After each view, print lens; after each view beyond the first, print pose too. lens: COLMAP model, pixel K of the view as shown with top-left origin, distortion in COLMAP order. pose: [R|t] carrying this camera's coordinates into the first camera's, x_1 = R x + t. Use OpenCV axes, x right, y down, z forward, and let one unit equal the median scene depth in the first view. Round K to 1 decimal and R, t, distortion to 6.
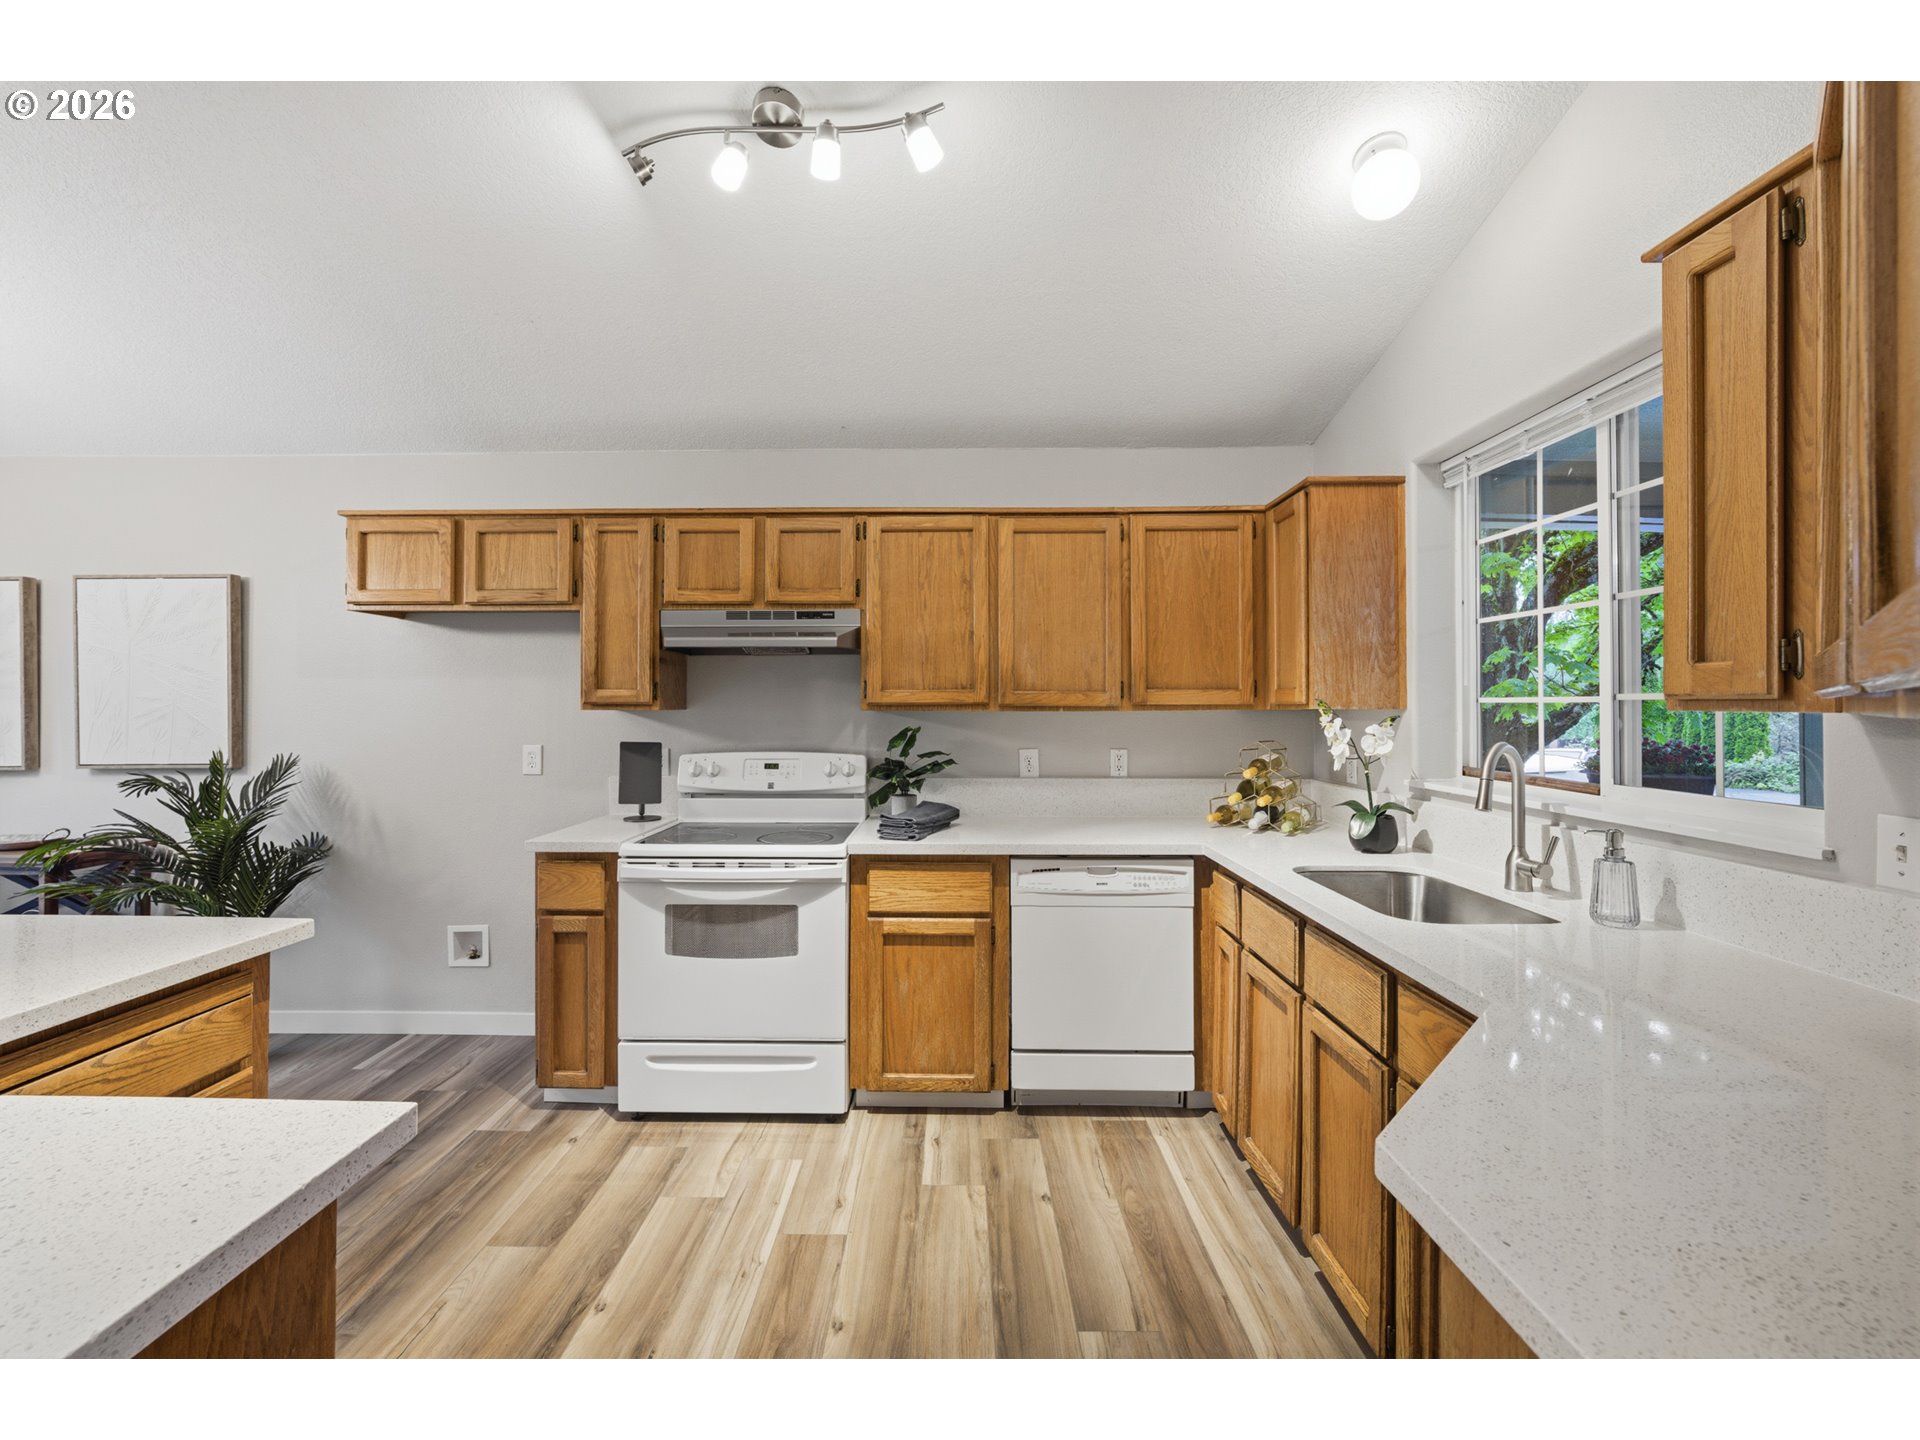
lens RADIAL K [[782.7, 0, 903.2], [0, 782.7, 703.9], [0, 0, 1]] dist [-0.013426, 0.000066]
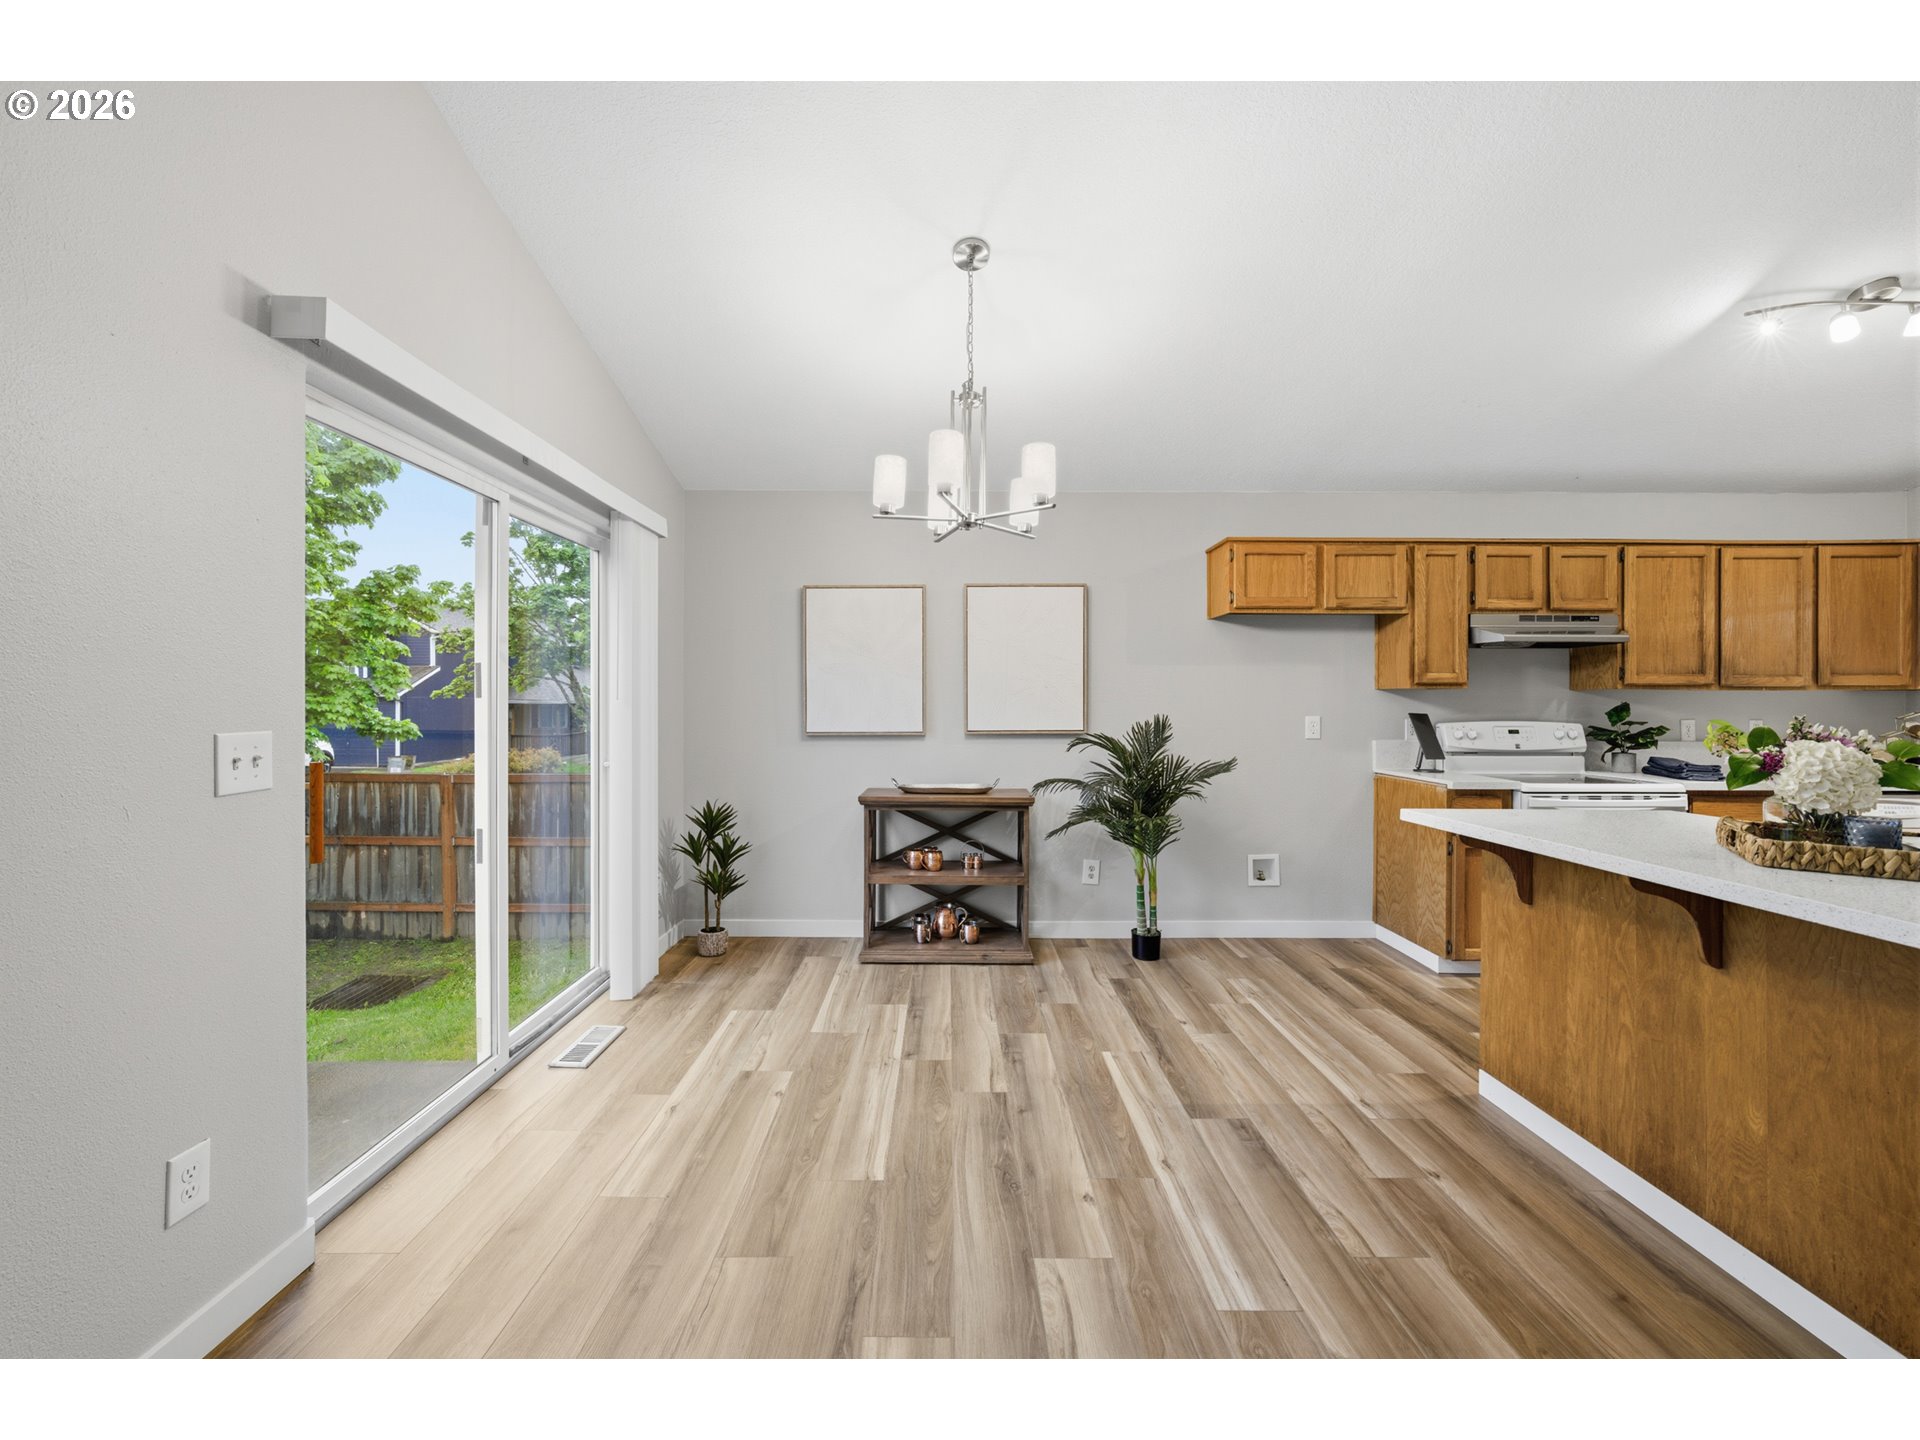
lens RADIAL K [[752.2, 0, 963.9], [0, 752.2, 703.9], [0, 0, 1]] dist [-0.016593, 0.006502]
pose [[0.999901, 0.003208, 0.013712, -1.201225], [-0.003318, 0.999963, 0.007956, 0.027211], [-0.013686, -0.008001, 0.999874, -0.273291]]
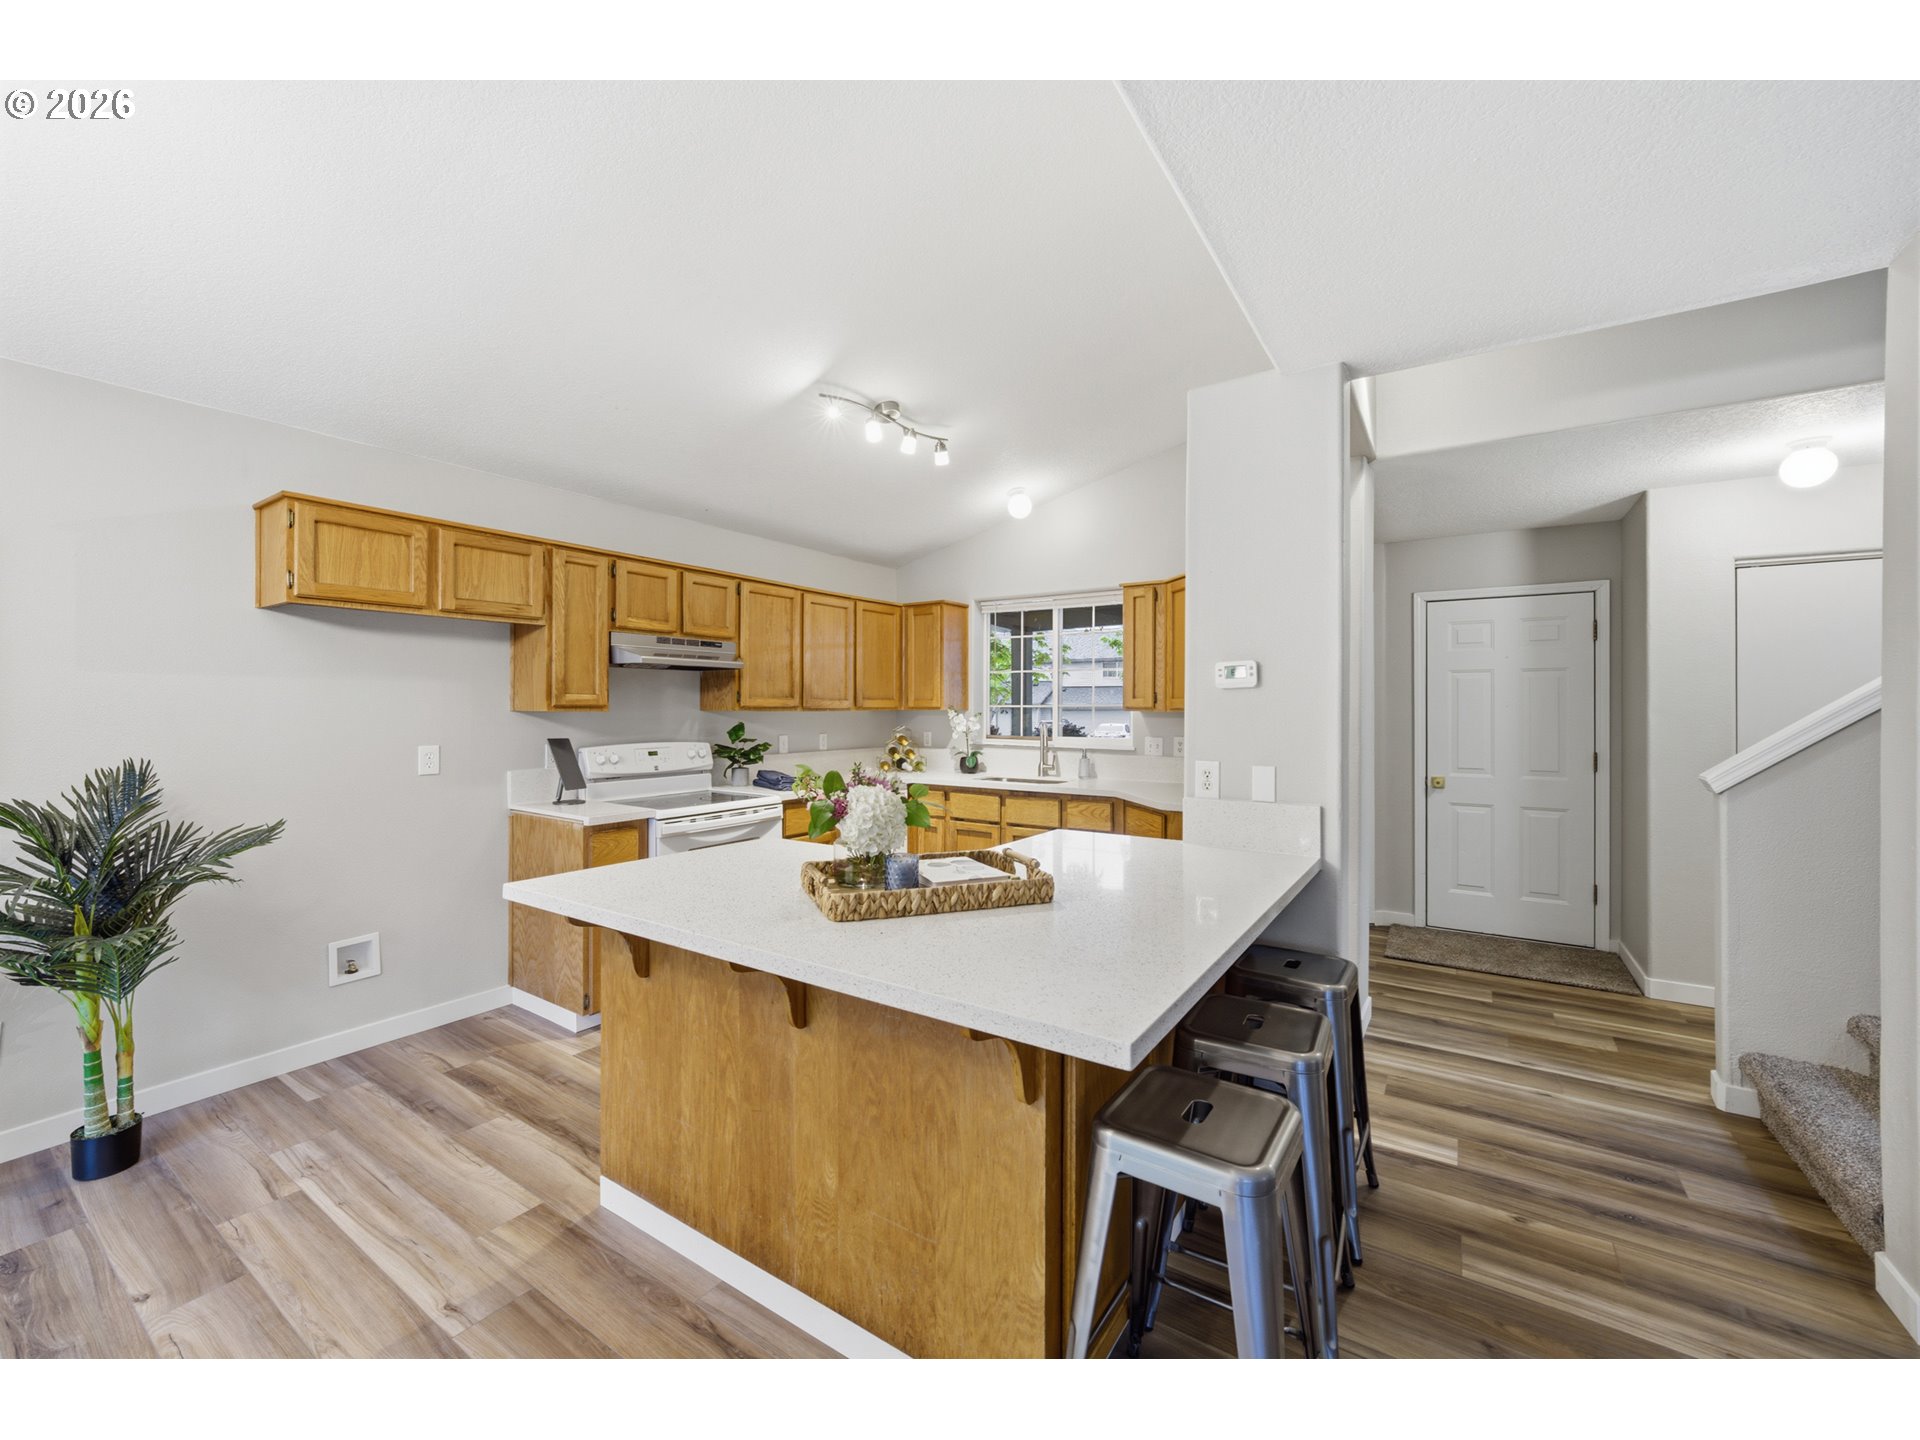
lens RADIAL K [[764.0, 0, 932.6], [0, 764.0, 703.4], [0, 0, 1]] dist [-0.011348, 0.000351]
pose [[0.560313, 0.006080, 0.828258, -1.038429], [-0.008259, 0.999964, -0.001753, -0.006536], [-0.828240, -0.005859, 0.560344, -0.115243]]
